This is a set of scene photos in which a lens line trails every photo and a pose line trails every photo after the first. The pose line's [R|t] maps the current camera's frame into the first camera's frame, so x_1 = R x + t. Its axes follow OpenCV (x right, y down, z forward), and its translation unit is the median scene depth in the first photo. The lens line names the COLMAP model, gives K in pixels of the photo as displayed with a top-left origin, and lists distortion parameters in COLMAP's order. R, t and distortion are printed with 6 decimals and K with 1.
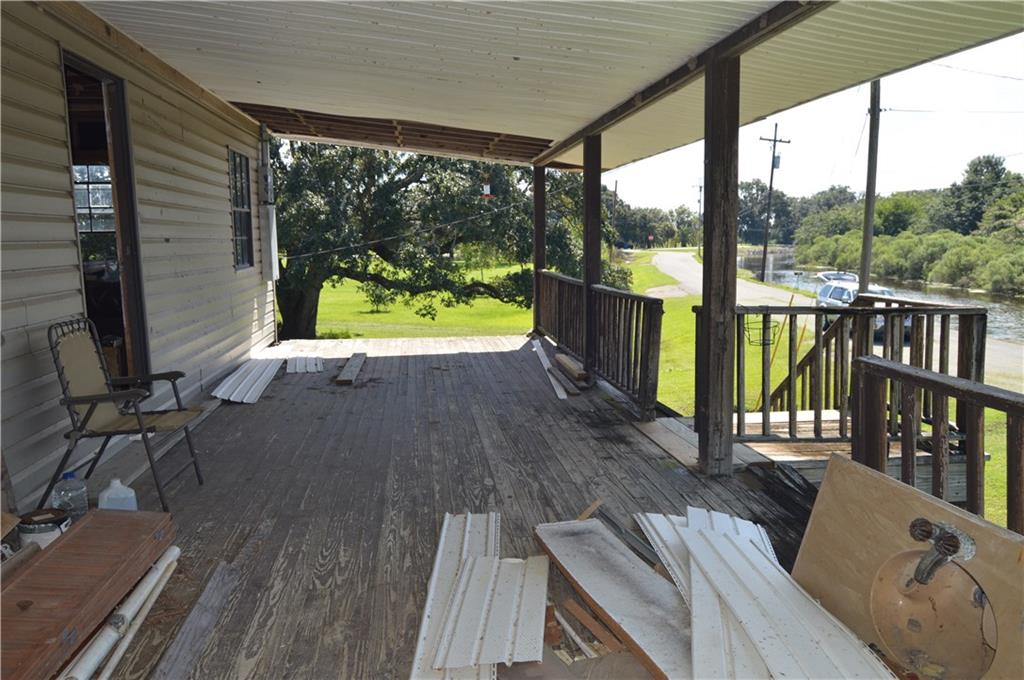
lens RADIAL K [[820.4, 0, 513.3], [0, 820.4, 337.6], [0, 0, 1]] dist [-0.011666, 0.020668]
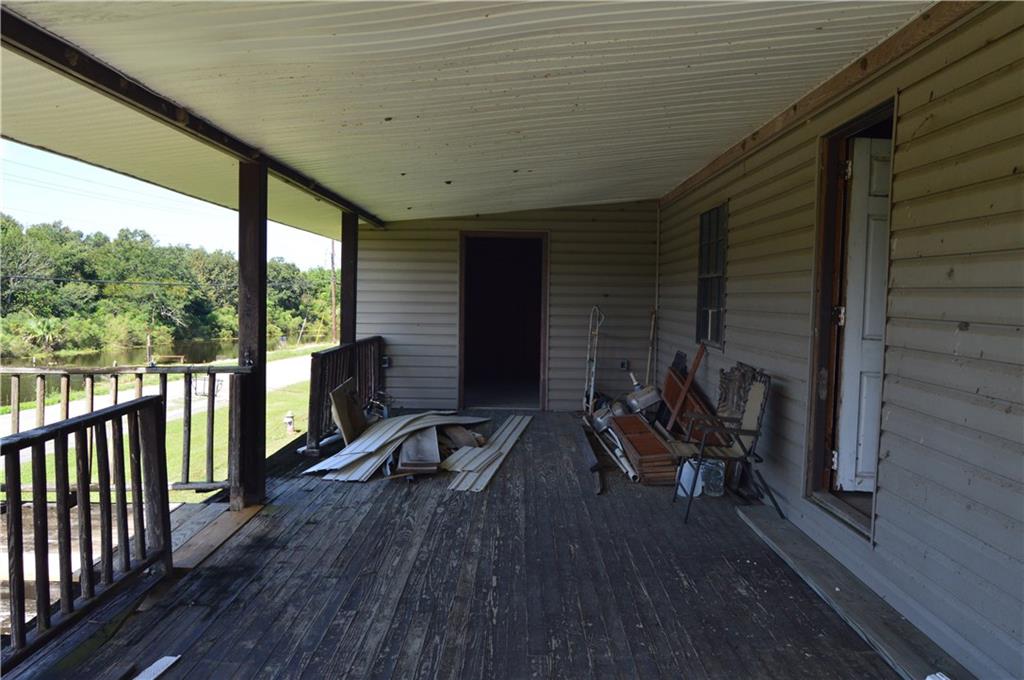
lens RADIAL K [[820.4, 0, 511.9], [0, 820.4, 340.8], [0, 0, 1]] dist [-0.011666, 0.020668]
pose [[-0.991451, -0.016924, 0.129379, -0.275408], [0.006257, 0.984245, 0.176697, -0.268126], [-0.130331, 0.175996, -0.975725, 2.044443]]
